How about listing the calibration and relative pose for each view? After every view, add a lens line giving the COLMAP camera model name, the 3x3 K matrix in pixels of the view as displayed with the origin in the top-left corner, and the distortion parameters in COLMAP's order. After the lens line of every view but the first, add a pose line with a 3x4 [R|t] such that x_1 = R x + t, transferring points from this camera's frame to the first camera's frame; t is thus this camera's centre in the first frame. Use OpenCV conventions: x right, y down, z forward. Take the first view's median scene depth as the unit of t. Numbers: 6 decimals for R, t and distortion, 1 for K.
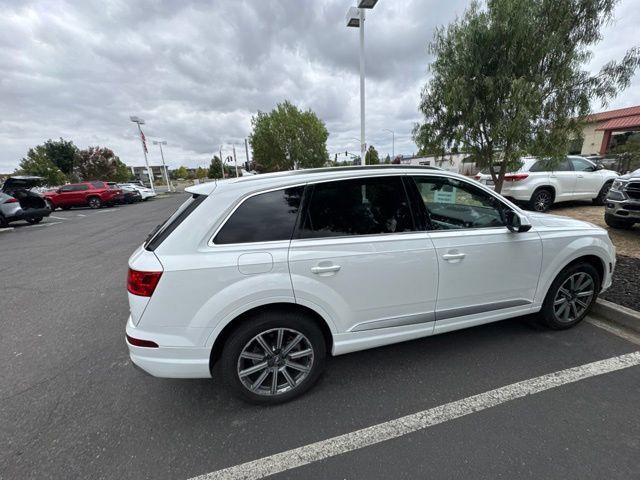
lens RADIAL K [[256.9, 0, 321.2], [0, 256.9, 237.7], [0, 0, 1]] dist [-0.004086, 0.000739]
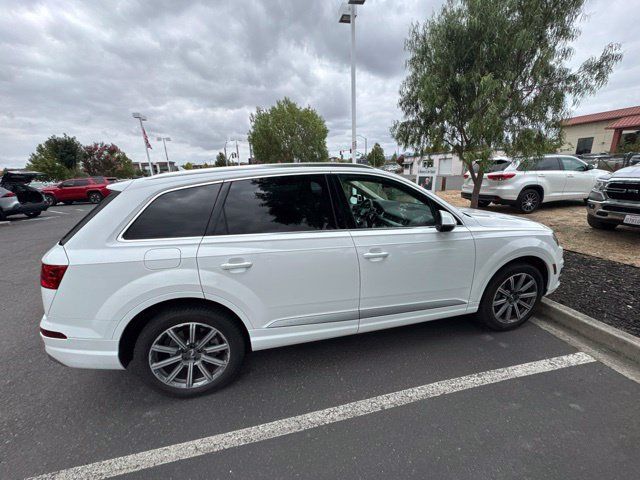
lens RADIAL K [[256.9, 0, 321.3], [0, 256.9, 237.7], [0, 0, 1]] dist [-0.004086, 0.000739]
pose [[0.999693, 0.013550, -0.020721, 0.181731], [-0.013345, 0.999861, 0.009994, -0.001182], [0.020854, -0.009714, 0.999735, -0.001995]]
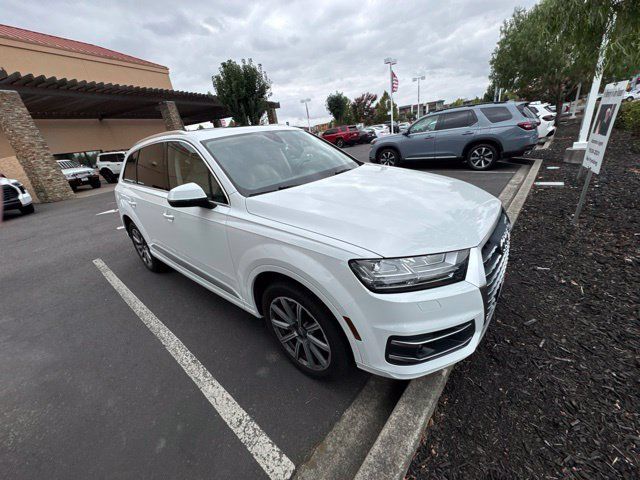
lens RADIAL K [[256.9, 0, 319.6], [0, 256.9, 239.3], [0, 0, 1]] dist [-0.004086, 0.000739]
pose [[0.576237, 0.291036, -0.763708, 1.018995], [-0.106003, 0.953169, 0.283254, -0.126958], [0.810379, -0.082265, 0.580101, 0.488573]]
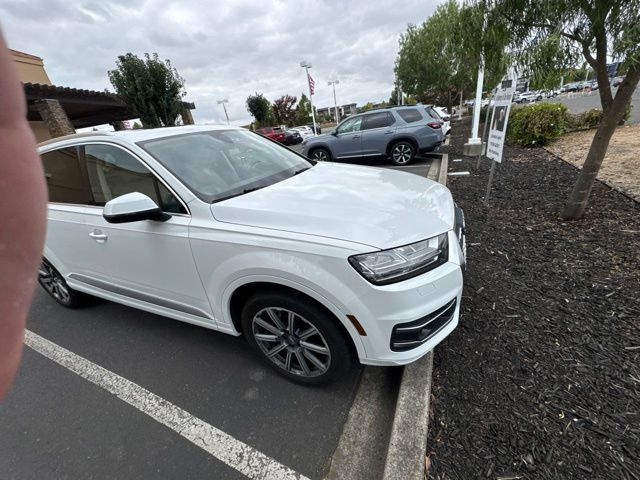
lens RADIAL K [[256.9, 0, 320.2], [0, 256.9, 239.3], [0, 0, 1]] dist [-0.004086, 0.000739]
pose [[0.779662, 0.205140, -0.591646, 0.955149], [-0.059562, 0.964829, 0.256042, -0.114265], [0.623362, -0.164387, 0.764459, 0.441384]]
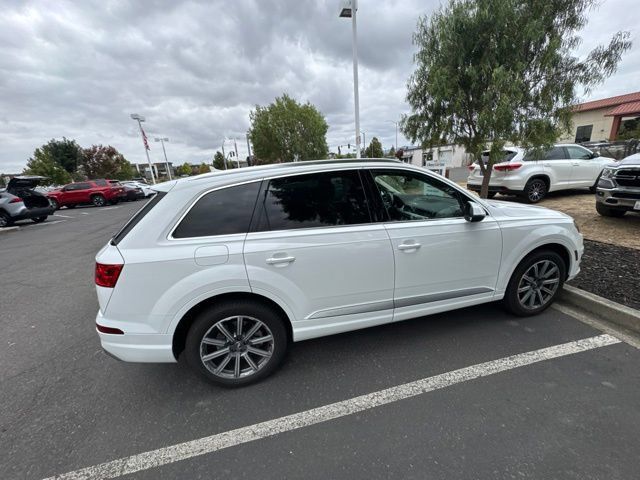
lens RADIAL K [[256.9, 0, 321.0], [0, 256.9, 237.7], [0, 0, 1]] dist [-0.004086, 0.000739]
pose [[0.999666, -0.015954, -0.020334, 0.100958], [0.016447, 0.999569, 0.024320, 0.003741], [0.019937, -0.024646, 0.999497, -0.024758]]
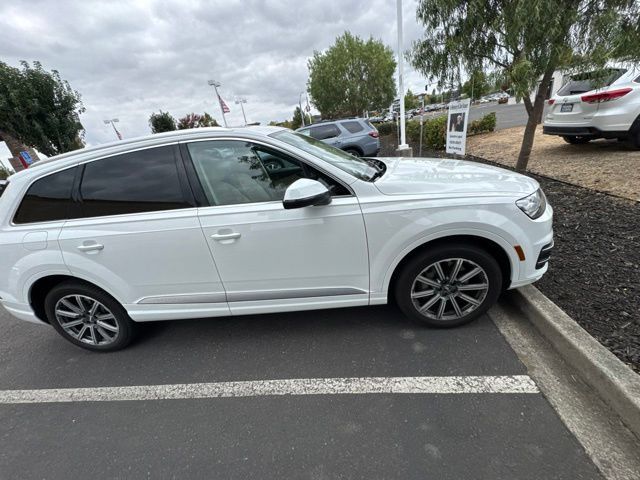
lens RADIAL K [[256.9, 0, 321.4], [0, 256.9, 238.4], [0, 0, 1]] dist [-0.004086, 0.000739]
pose [[0.942894, 0.035375, -0.331210, 0.623800], [0.029741, 0.981432, 0.189489, -0.042969], [0.331763, -0.188518, 0.924334, 0.166578]]
